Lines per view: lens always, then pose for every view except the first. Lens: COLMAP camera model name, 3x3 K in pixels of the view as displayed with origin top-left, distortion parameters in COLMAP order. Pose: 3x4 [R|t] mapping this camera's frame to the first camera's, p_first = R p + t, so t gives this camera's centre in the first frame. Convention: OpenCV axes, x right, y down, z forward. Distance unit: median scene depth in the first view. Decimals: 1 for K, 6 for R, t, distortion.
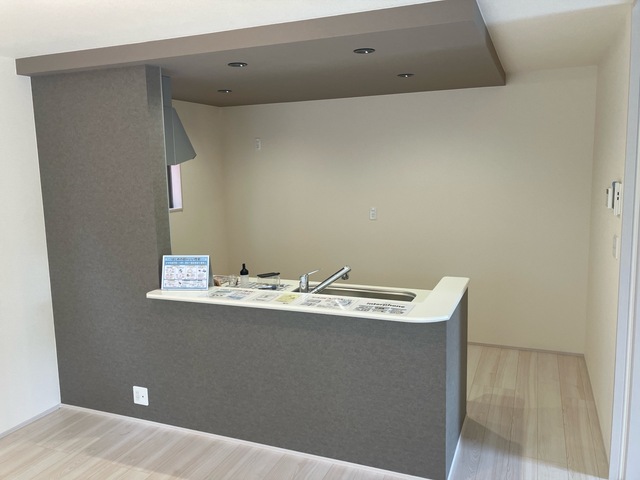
lens RADIAL K [[521.7, 0, 319.7], [0, 521.7, 236.0], [0, 0, 1]] dist [0.058565, -0.035268]
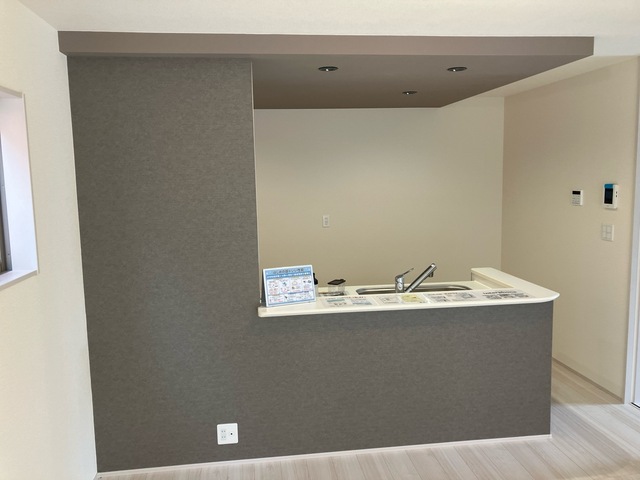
lens RADIAL K [[521.7, 0, 320.7], [0, 521.7, 239.3], [0, 0, 1]] dist [0.058565, -0.035268]
pose [[0.866725, -0.055691, 0.495667, -0.665362], [0.068103, 0.997654, -0.006993, -0.001932], [-0.494114, 0.039818, 0.868485, 0.164980]]
